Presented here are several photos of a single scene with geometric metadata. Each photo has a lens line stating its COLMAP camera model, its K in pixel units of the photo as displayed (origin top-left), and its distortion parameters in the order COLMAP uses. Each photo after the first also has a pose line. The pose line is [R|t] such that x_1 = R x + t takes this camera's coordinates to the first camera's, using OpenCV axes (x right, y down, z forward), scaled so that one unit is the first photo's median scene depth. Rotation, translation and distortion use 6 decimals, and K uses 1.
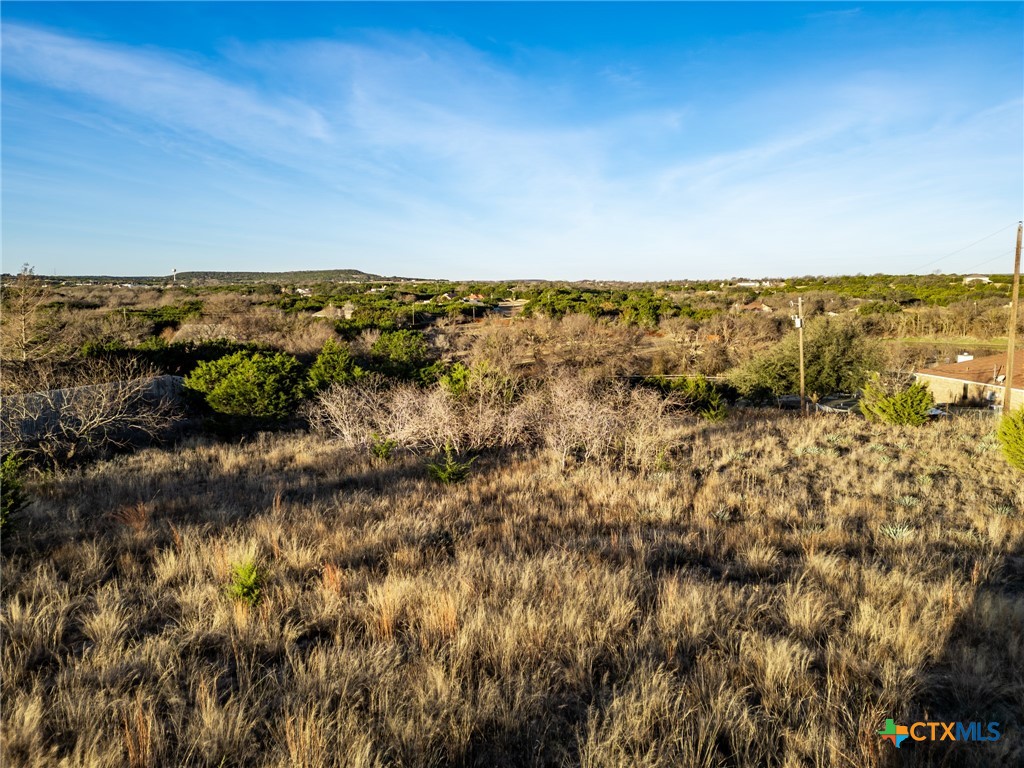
lens RADIAL K [[703.2, 0, 508.0], [0, 703.2, 399.5], [0, 0, 1]] dist [0.095263, -0.066759]
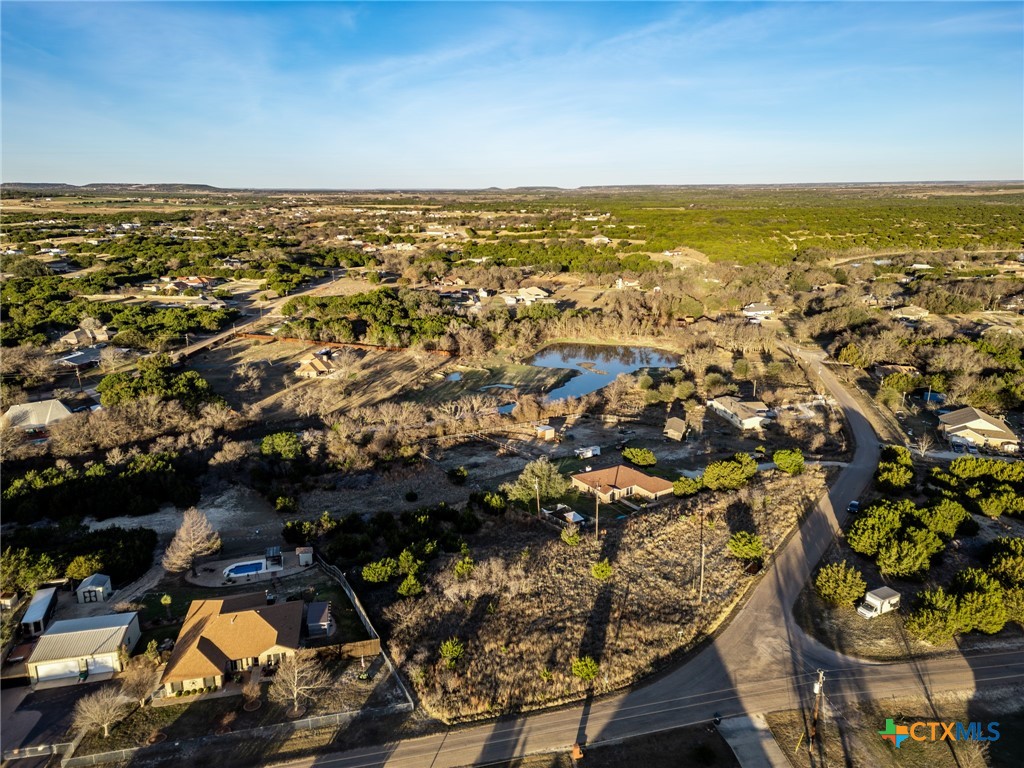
lens RADIAL K [[706.1, 0, 509.0], [0, 706.1, 381.4], [0, 0, 1]] dist [0.097043, -0.065168]
pose [[0.904319, -0.106744, 0.413294, -0.087611], [0.063106, 0.991021, 0.117876, -0.096045], [-0.422166, -0.080516, 0.902936, -0.156735]]
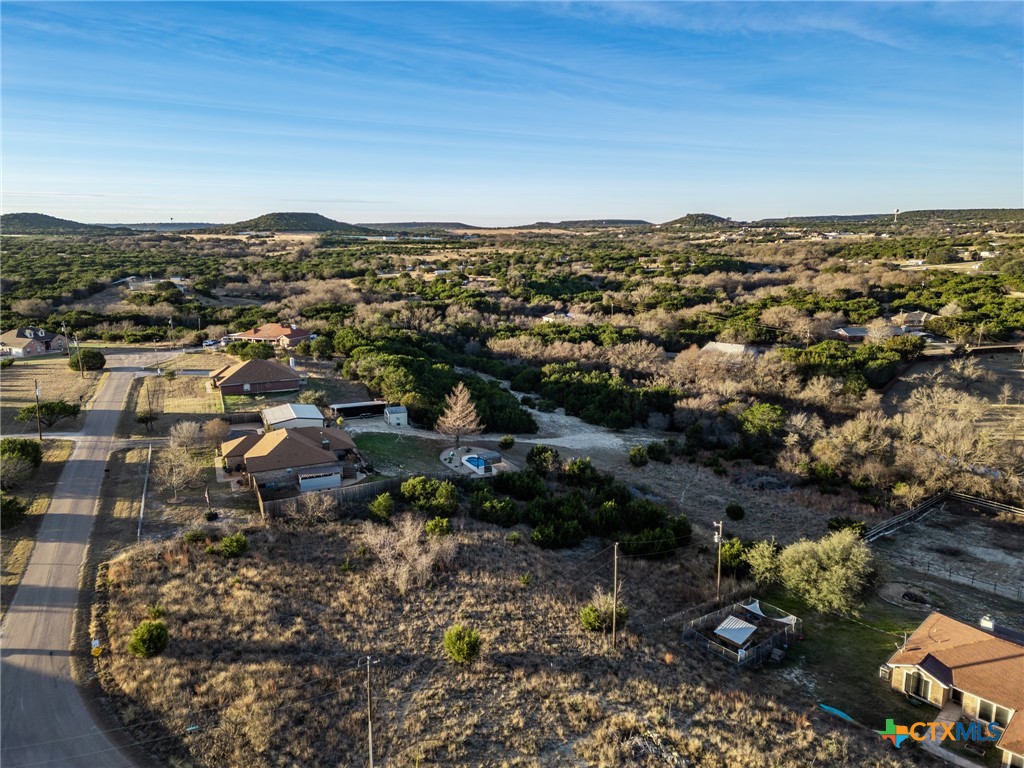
lens RADIAL K [[703.2, 0, 508.0], [0, 703.2, 399.5], [0, 0, 1]] dist [0.095263, -0.066759]
pose [[0.599161, 0.191887, -0.777293, 0.137202], [-0.122831, 0.981392, 0.147590, -0.061055], [0.791150, 0.007045, 0.611582, -0.020162]]
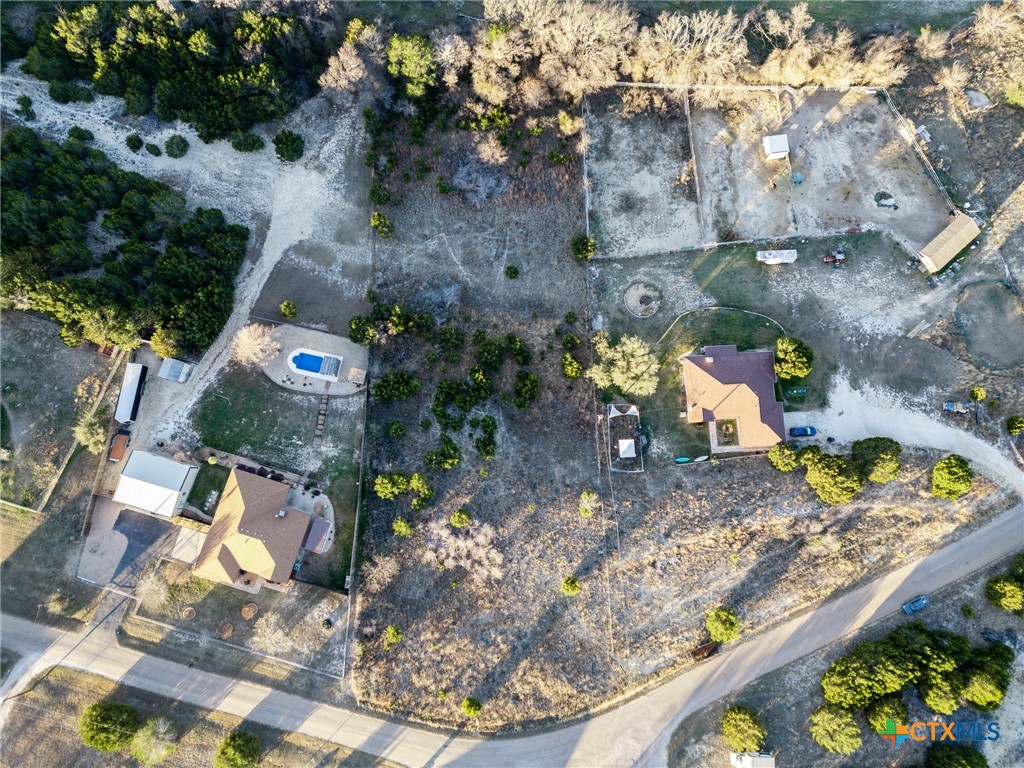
lens RADIAL K [[706.1, 0, 509.0], [0, 706.1, 381.4], [0, 0, 1]] dist [0.097043, -0.065168]
pose [[0.997312, 0.073213, 0.003064, 0.010047], [-0.023387, 0.278392, 0.960183, -0.278001], [0.069445, -0.957673, 0.279356, 0.050317]]
